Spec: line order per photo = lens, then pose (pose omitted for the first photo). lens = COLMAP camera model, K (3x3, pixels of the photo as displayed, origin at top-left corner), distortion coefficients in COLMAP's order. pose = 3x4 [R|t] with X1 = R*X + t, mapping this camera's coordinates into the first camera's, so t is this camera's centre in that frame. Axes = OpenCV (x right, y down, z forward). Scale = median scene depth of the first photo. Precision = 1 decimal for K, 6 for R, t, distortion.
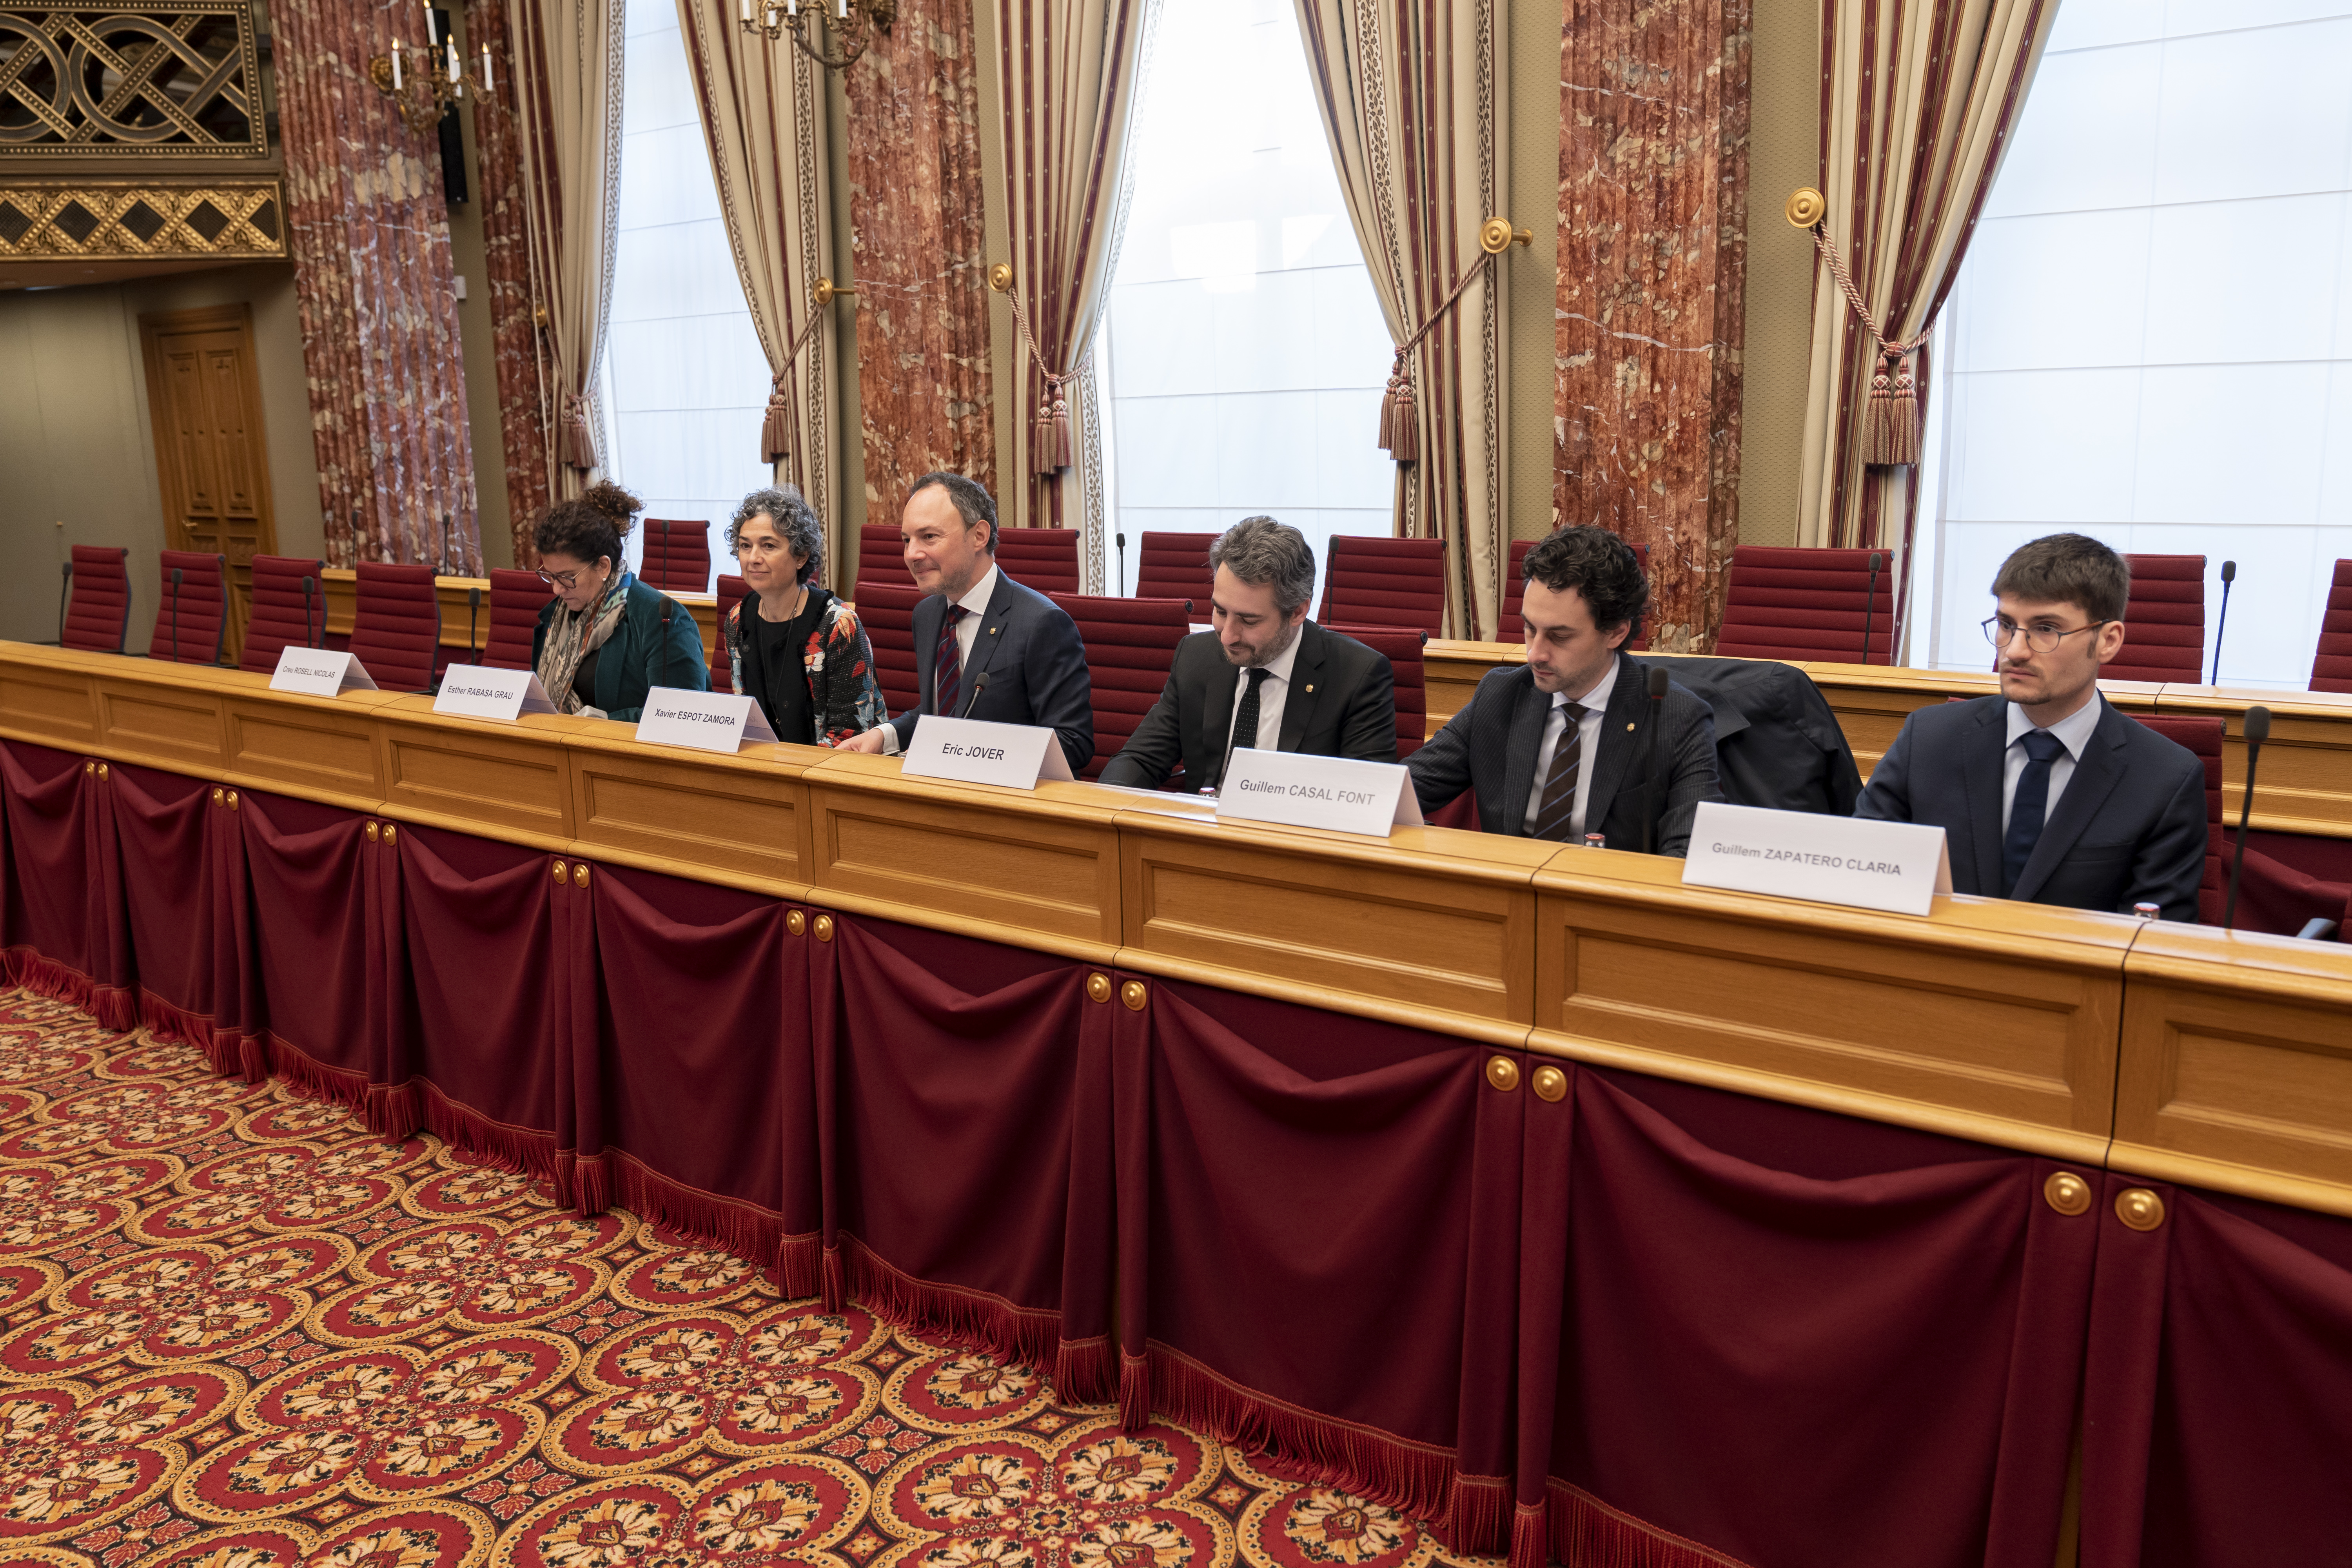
lens RADIAL K [[1761.5, 0, 1270.3], [0, 1761.5, 783.4], [0, 0, 1]] dist [0.010876, 0.001732]
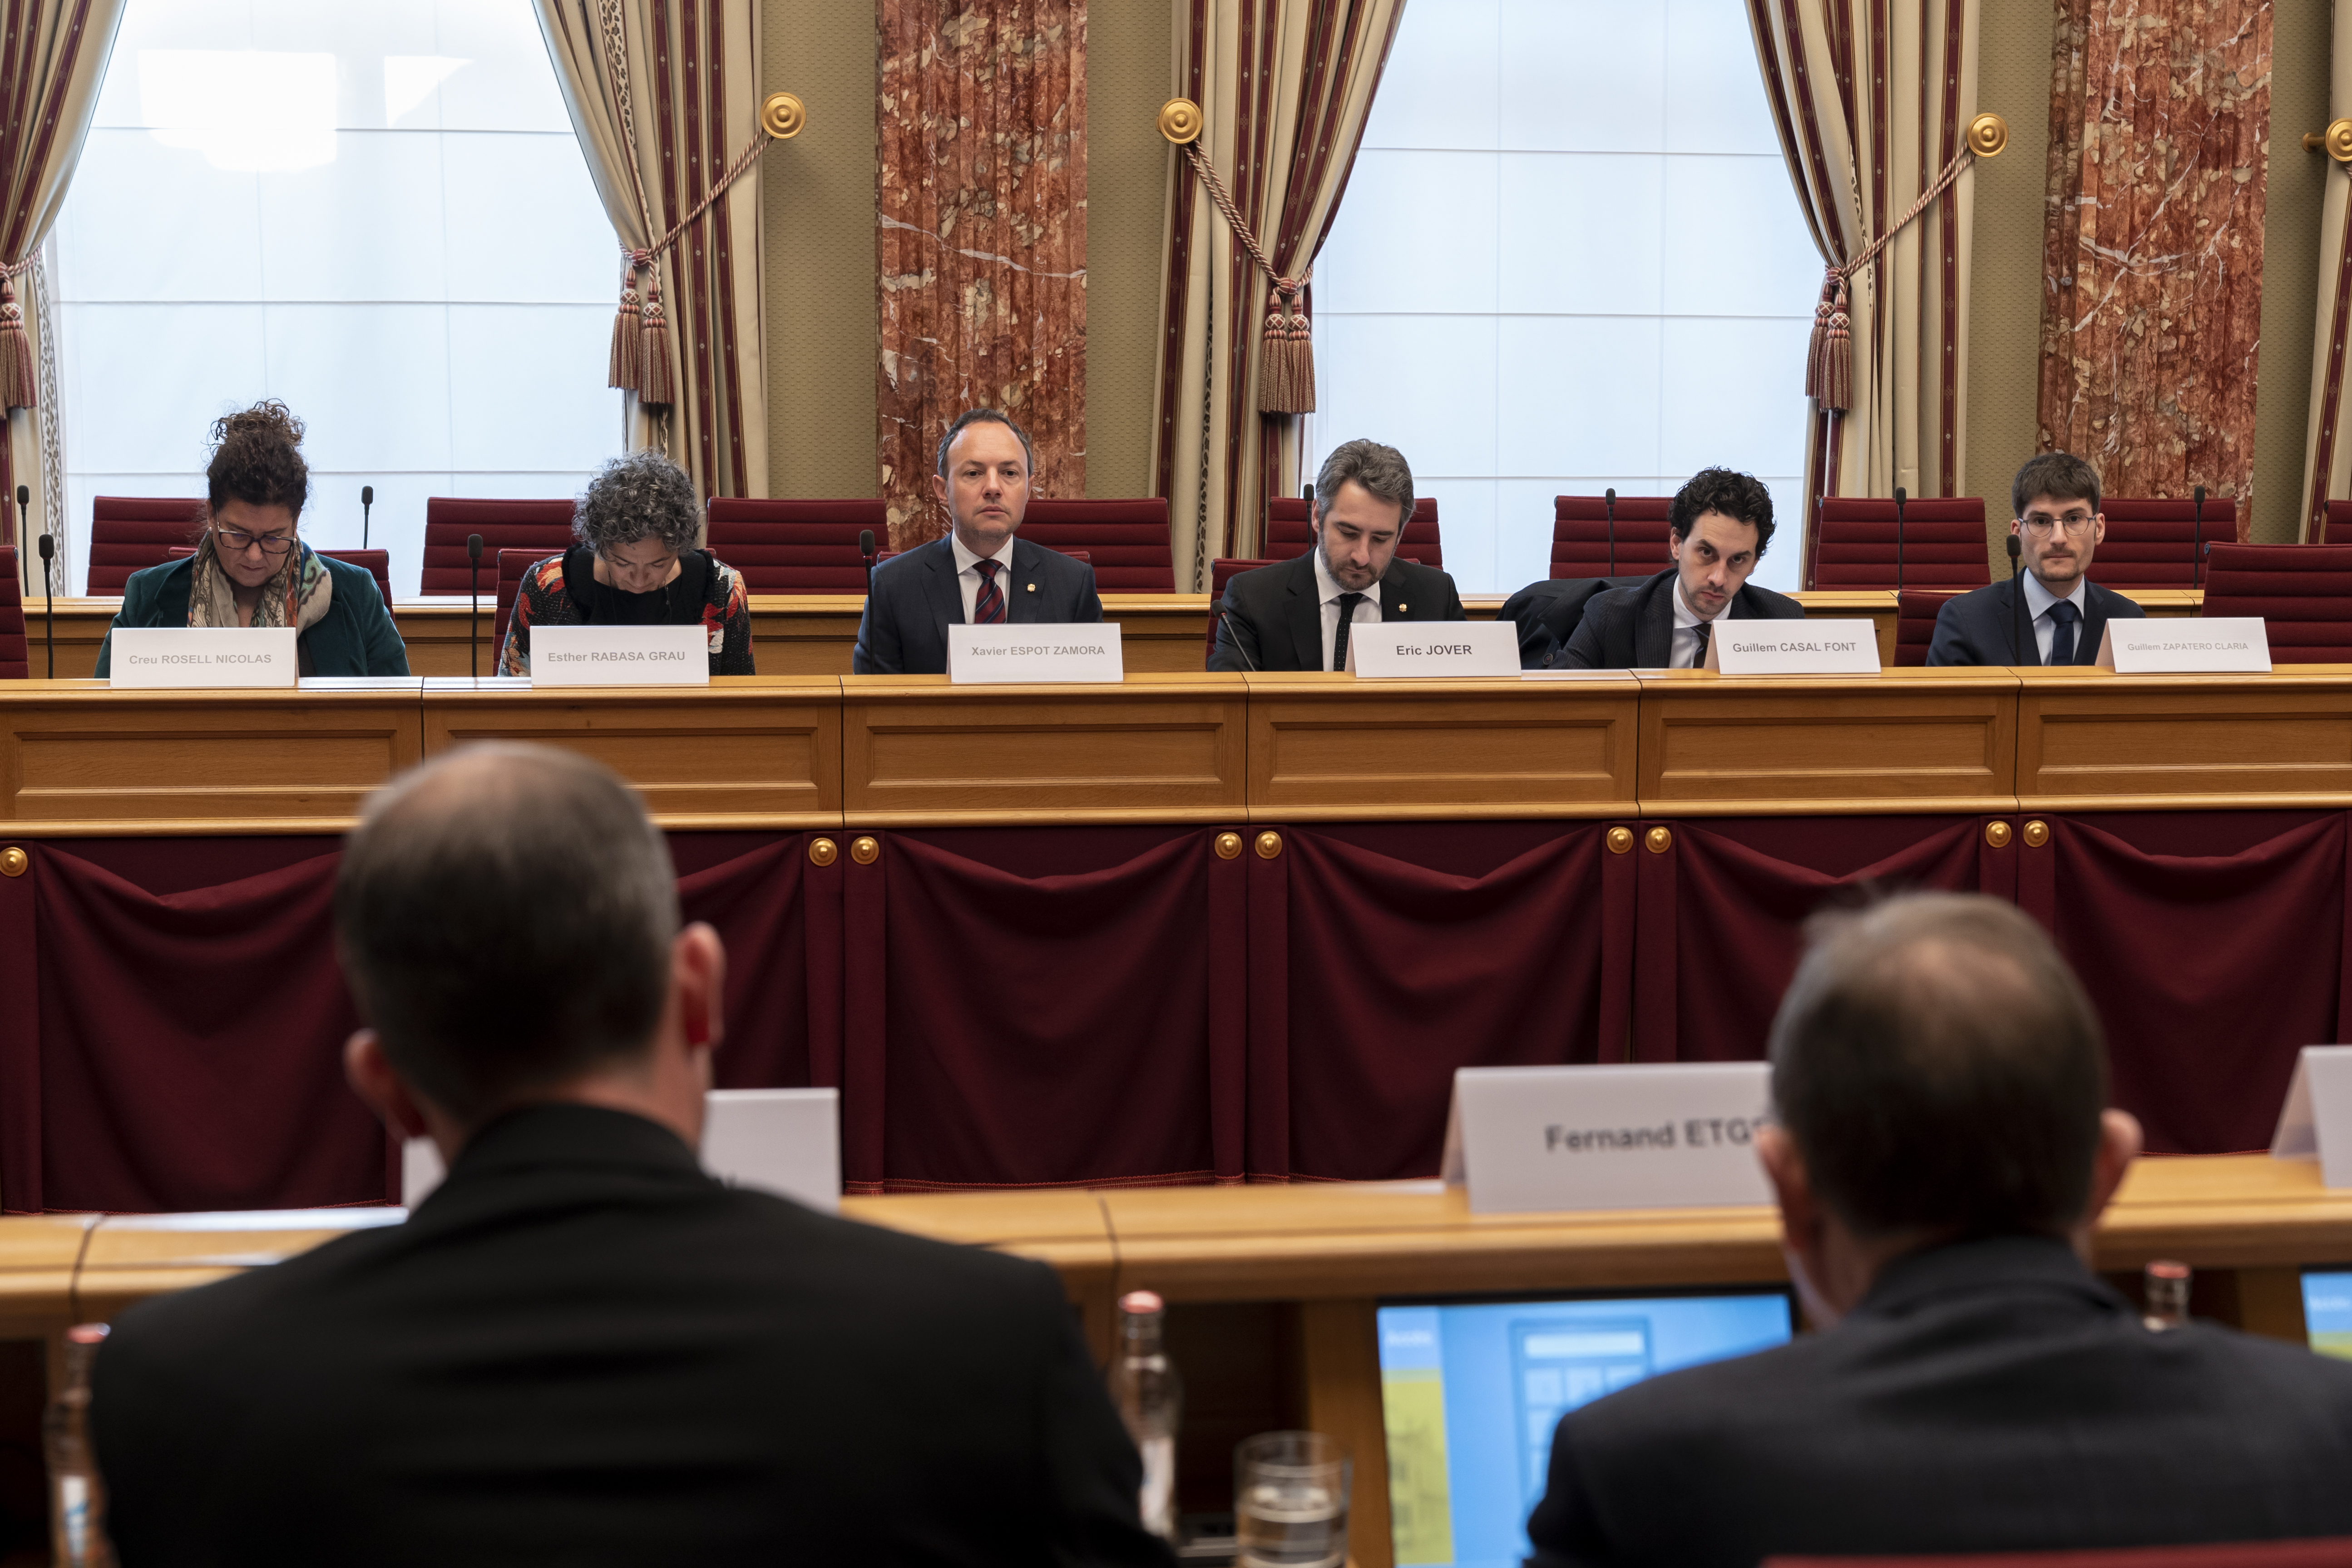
lens RADIAL K [[3403.9, 0, 1160.0], [0, 3403.9, 862.8], [0, 0, 1]] dist [0.011572, 0.000000]
pose [[0.739678, -0.076738, 0.668571, -0.805327], [0.116552, 0.993072, -0.014964, 0.058220], [-0.662791, 0.088992, 0.743498, -0.198258]]
